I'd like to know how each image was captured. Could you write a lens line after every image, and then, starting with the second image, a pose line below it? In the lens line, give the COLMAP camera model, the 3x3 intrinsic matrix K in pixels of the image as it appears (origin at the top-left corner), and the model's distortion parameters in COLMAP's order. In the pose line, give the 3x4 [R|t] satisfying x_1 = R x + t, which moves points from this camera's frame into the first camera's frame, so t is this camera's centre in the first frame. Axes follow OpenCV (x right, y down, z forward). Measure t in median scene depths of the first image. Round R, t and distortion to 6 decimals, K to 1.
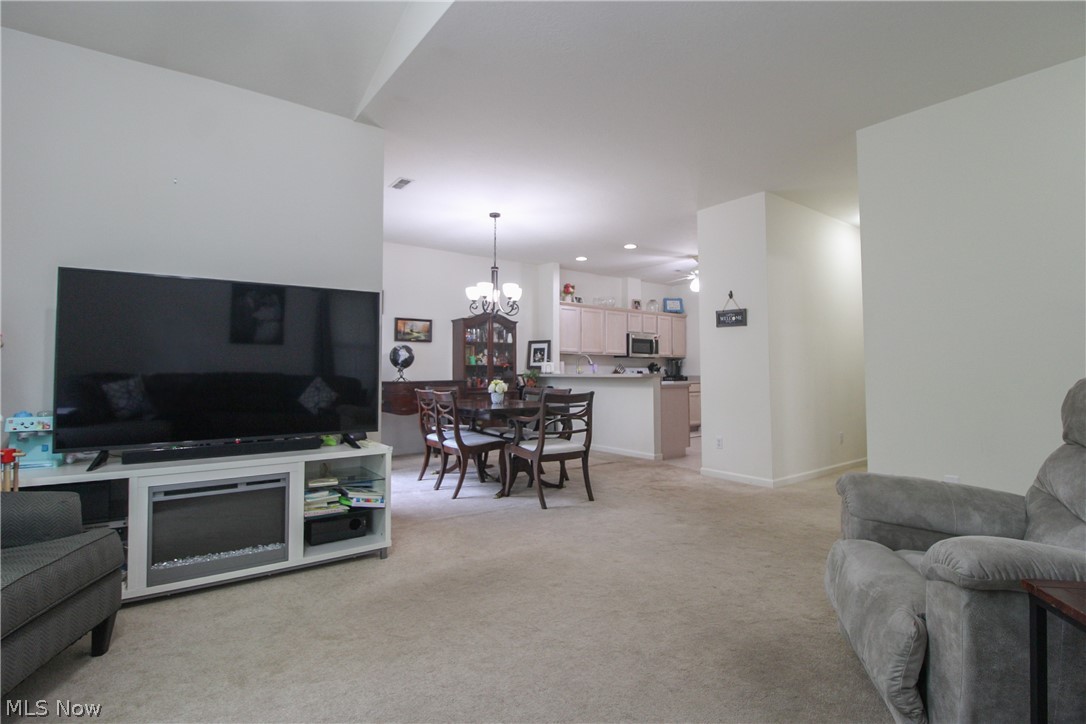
lens RADIAL K [[519.2, 0, 538.1], [0, 519.2, 348.4], [0, 0, 1]] dist [0.001257, -0.012254]
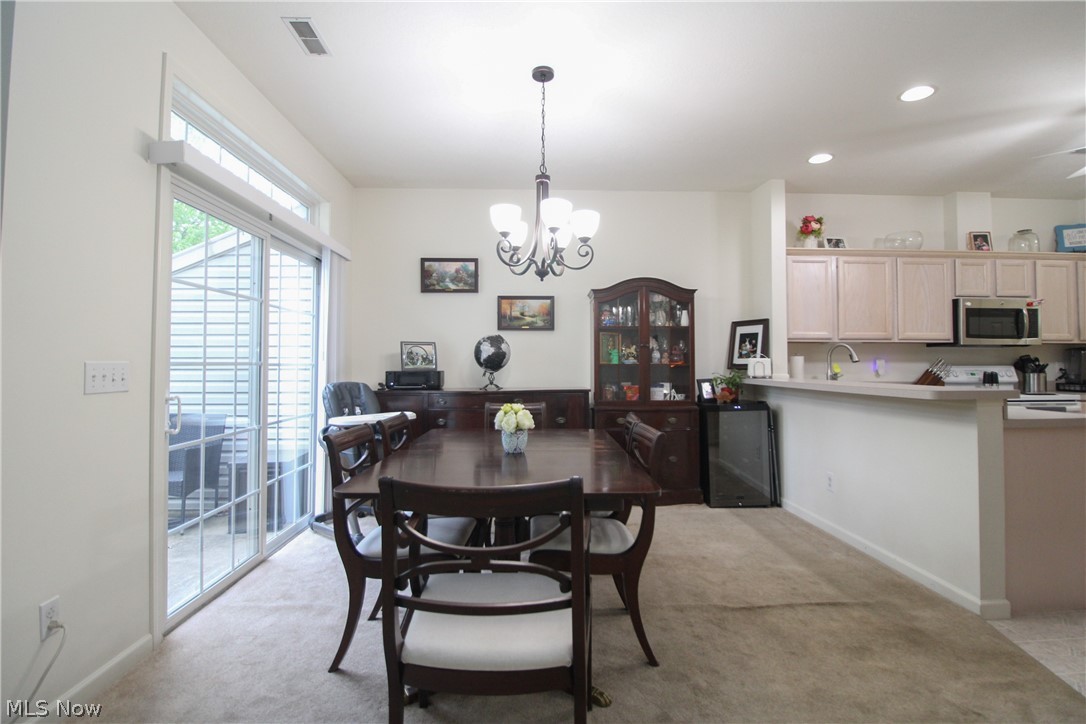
lens RADIAL K [[505.8, 0, 544.3], [0, 505.8, 348.8], [0, 0, 1]] dist [-0.000329, -0.013139]
pose [[0.823604, -0.015308, -0.566959, 0.139929], [0.026366, 0.999588, 0.011311, 0.004261], [0.566552, -0.024264, 0.823668, 0.425753]]
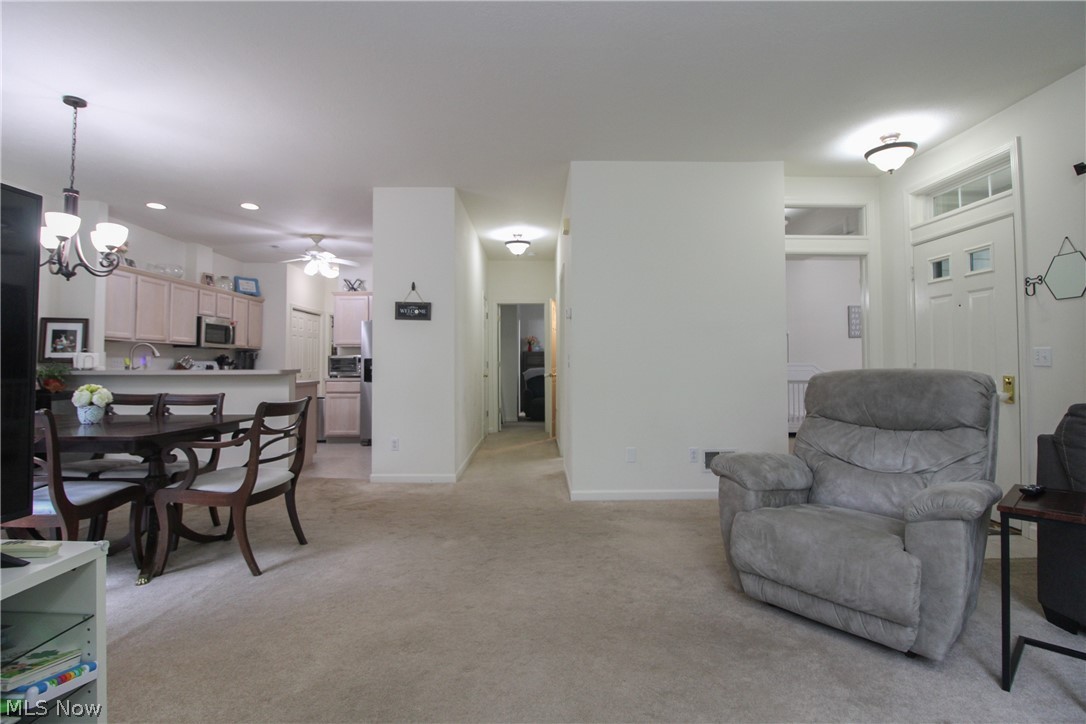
lens RADIAL K [[519.2, 0, 538.1], [0, 519.2, 348.4], [0, 0, 1]] dist [0.001257, -0.012254]
pose [[0.595371, 0.023387, 0.803110, -0.166016], [-0.036146, 0.999344, -0.002305, 0.002479], [-0.802637, -0.027657, 0.595826, 0.166772]]
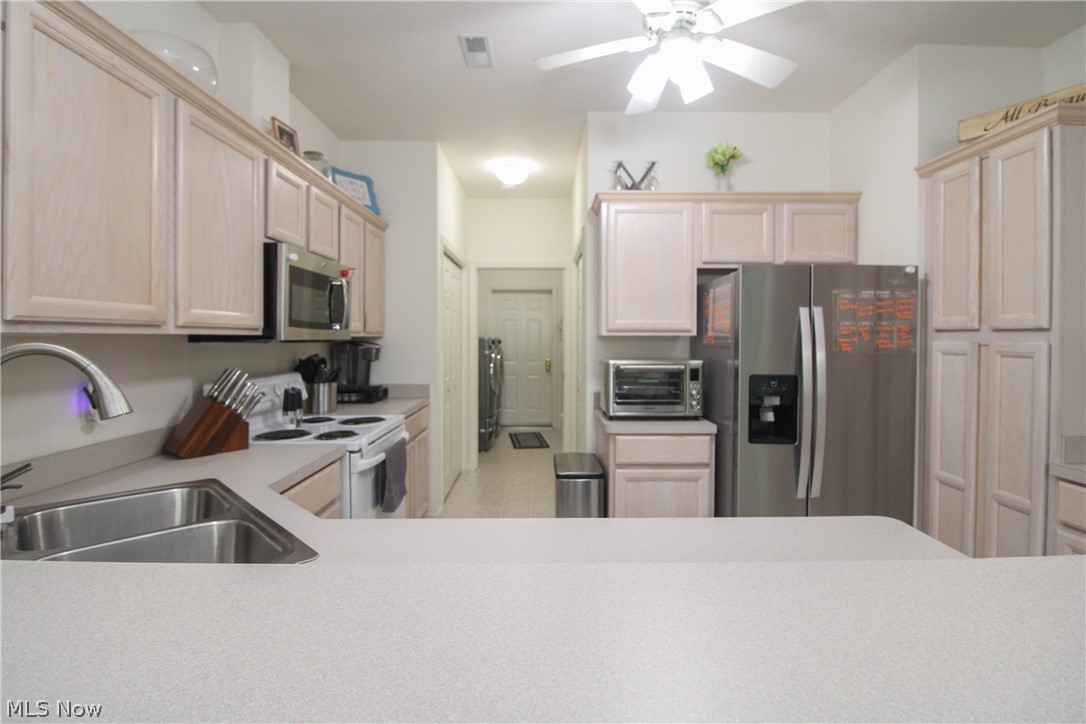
lens RADIAL K [[519.2, 0, 538.1], [0, 519.2, 348.4], [0, 0, 1]] dist [0.001257, -0.012254]
pose [[0.602750, -0.015683, 0.797776, 0.065684], [-0.038974, 0.998035, 0.049067, 0.003654], [-0.796978, -0.060668, 0.600954, 0.882329]]
